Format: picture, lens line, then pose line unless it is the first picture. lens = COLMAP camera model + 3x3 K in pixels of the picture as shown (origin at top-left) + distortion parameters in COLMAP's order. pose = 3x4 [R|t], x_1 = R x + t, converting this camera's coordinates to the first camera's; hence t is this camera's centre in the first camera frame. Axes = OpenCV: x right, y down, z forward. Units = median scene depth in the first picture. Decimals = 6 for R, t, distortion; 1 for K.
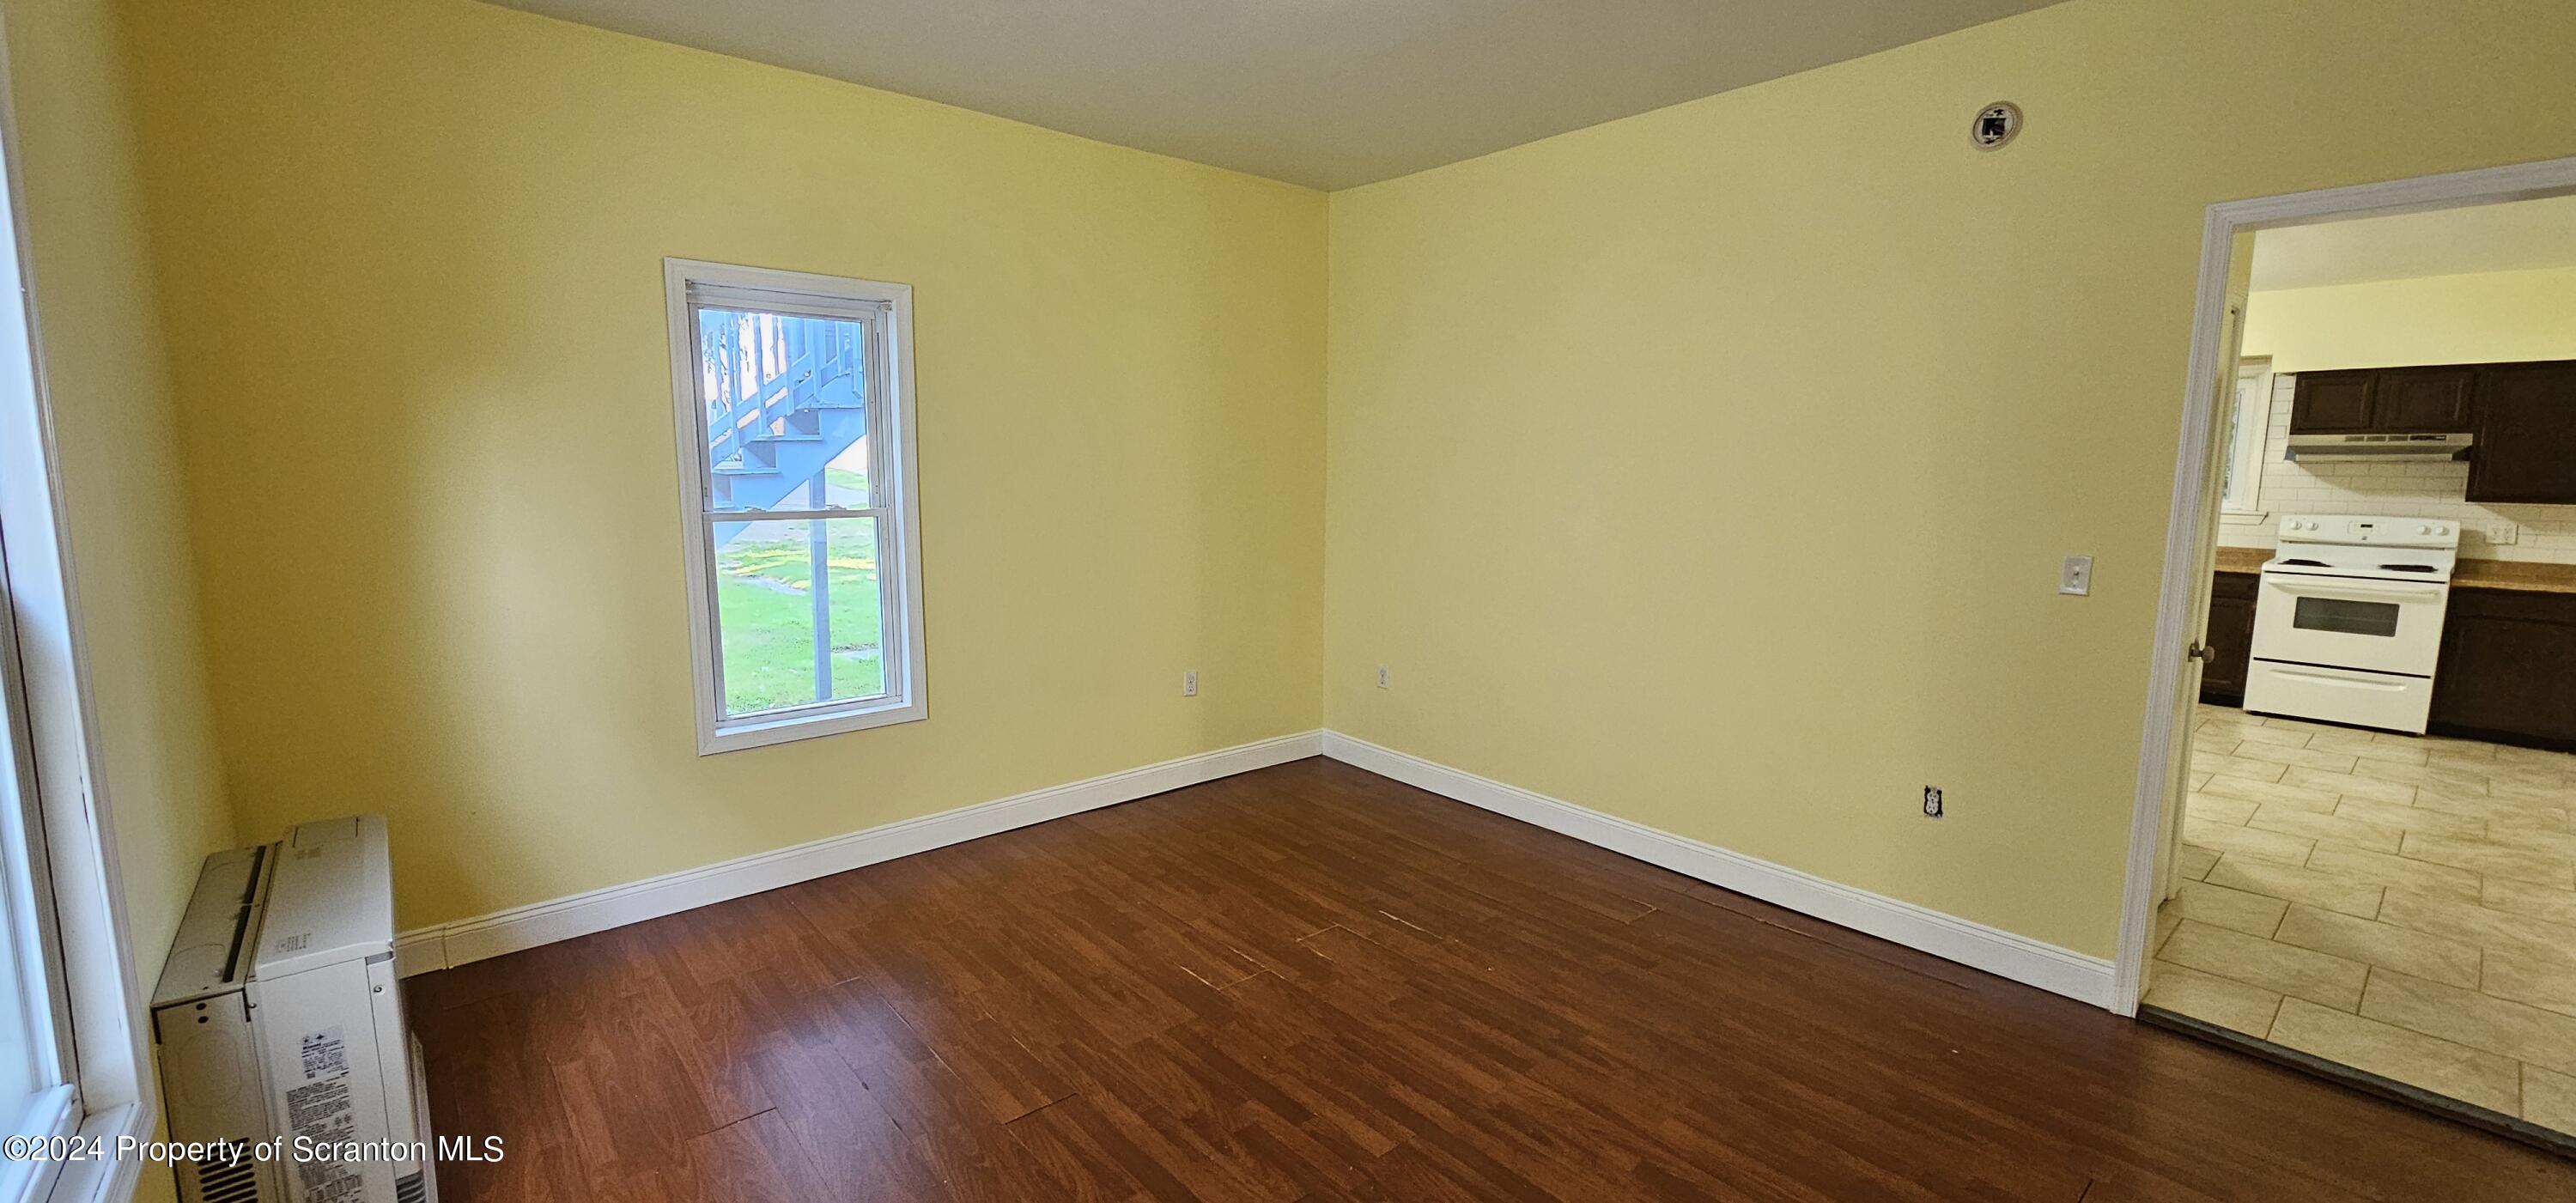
lens RADIAL K [[1046.4, 0, 1293.3], [0, 1046.4, 607.2], [0, 0, 1]] dist [0.004533, 0.000196]
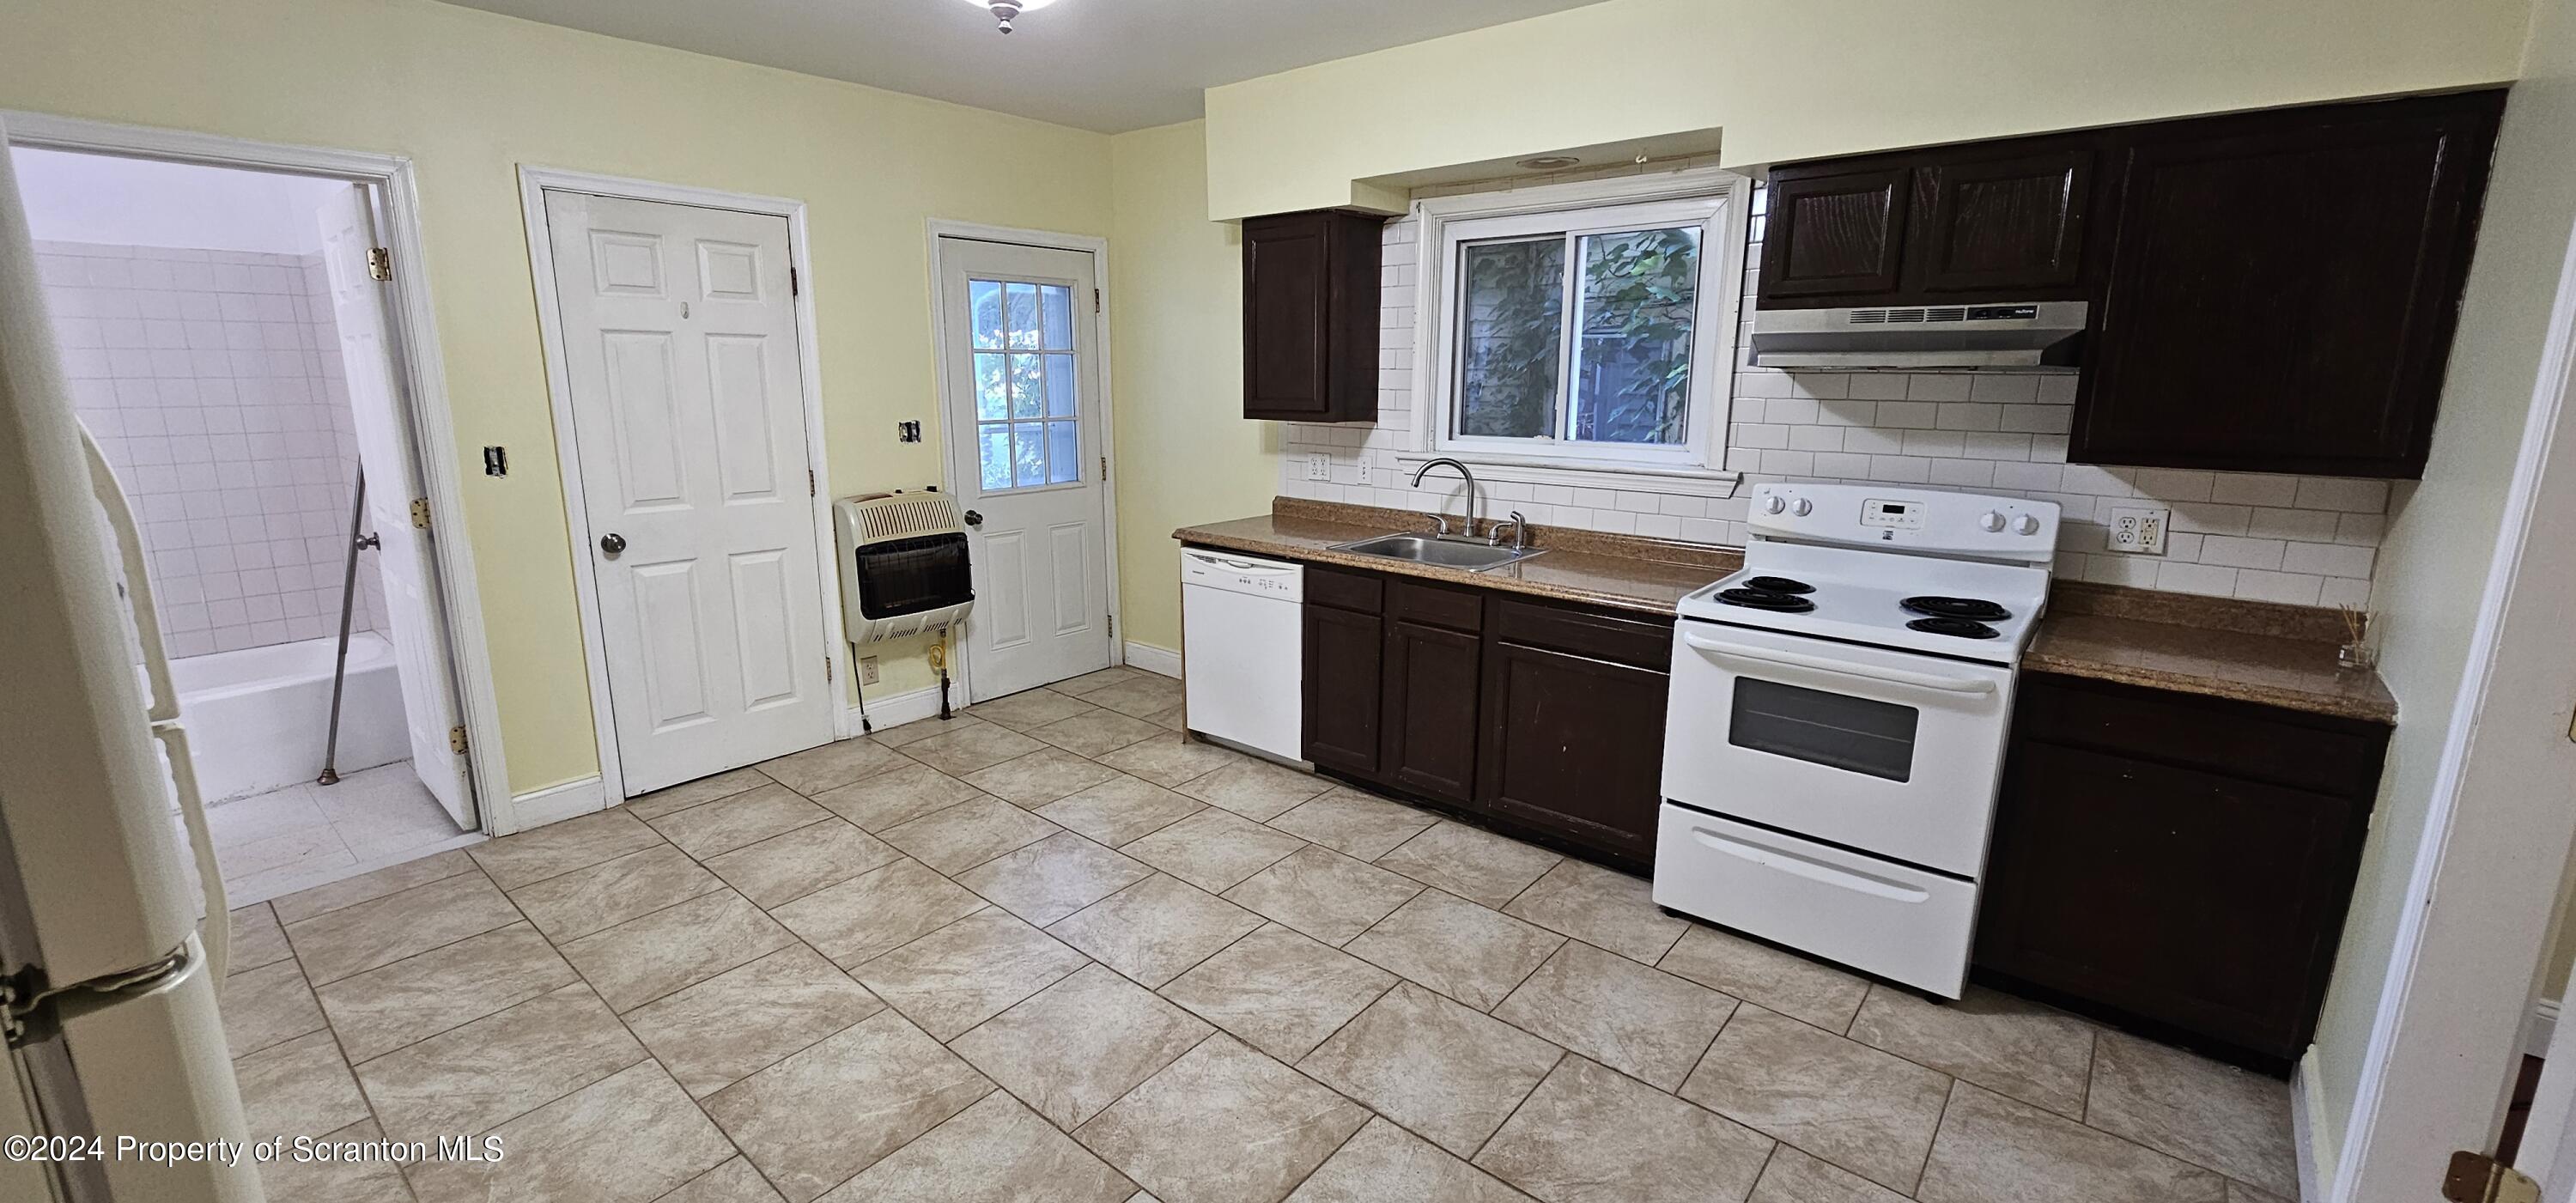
lens RADIAL K [[1046.4, 0, 1288.3], [0, 1046.4, 603.9], [0, 0, 1]] dist [0.004533, 0.000196]
pose [[0.988986, -0.031335, 0.144656, 0.714180], [0.019688, 0.996498, 0.081261, -0.081382], [-0.146696, -0.077518, 0.986140, 0.601283]]
